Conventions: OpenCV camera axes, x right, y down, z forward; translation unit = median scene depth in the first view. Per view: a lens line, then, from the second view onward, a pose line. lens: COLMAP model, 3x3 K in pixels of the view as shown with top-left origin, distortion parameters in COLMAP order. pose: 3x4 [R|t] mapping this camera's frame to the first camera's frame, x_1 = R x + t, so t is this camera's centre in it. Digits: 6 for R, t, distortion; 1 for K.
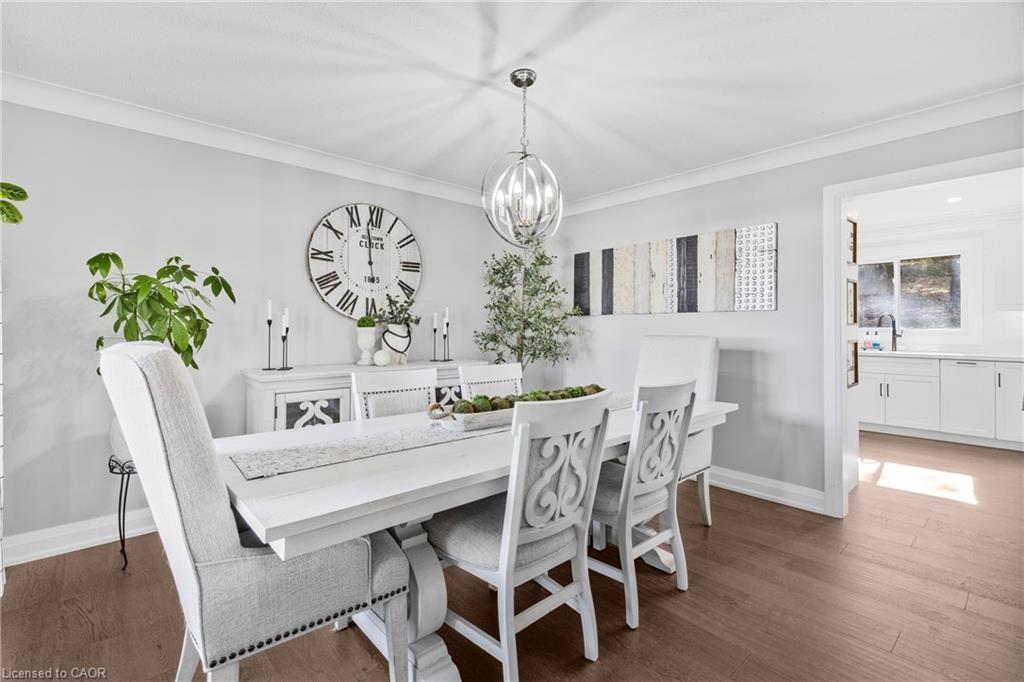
lens RADIAL K [[458.2, 0, 530.0], [0, 458.2, 333.0], [0, 0, 1]] dist [0.003641, 0.000688]
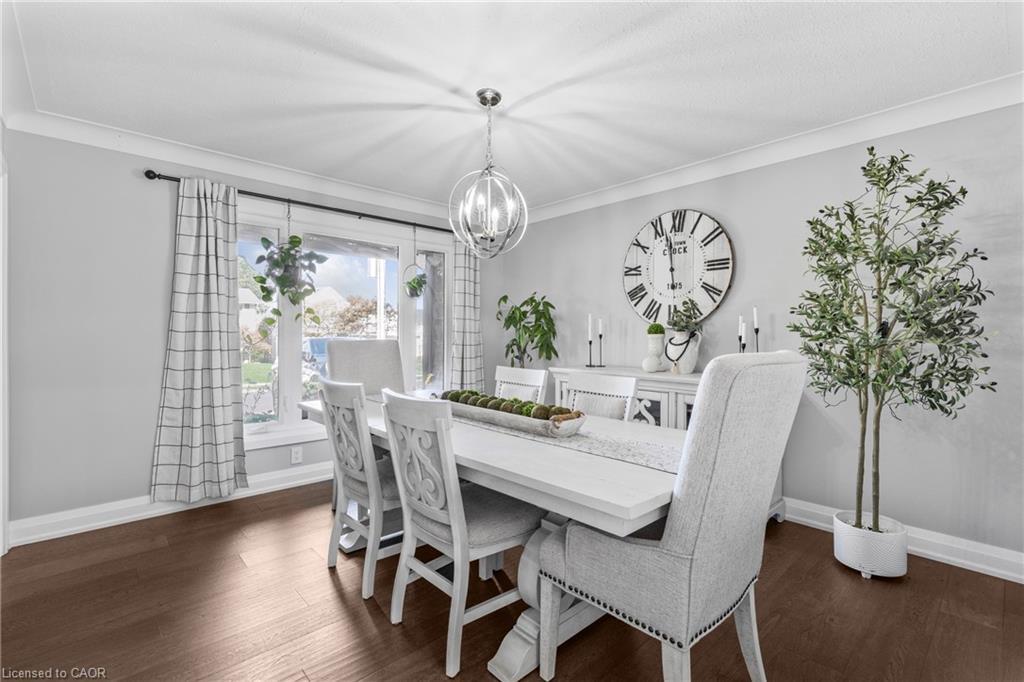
lens RADIAL K [[458.2, 0, 512.4], [0, 458.2, 336.6], [0, 0, 1]] dist [0.003641, 0.000688]
pose [[-0.003048, 0.003737, -0.999988, 0.663087], [-0.018099, 0.999829, 0.003791, -0.005357], [0.999832, 0.018110, -0.002980, 0.677551]]
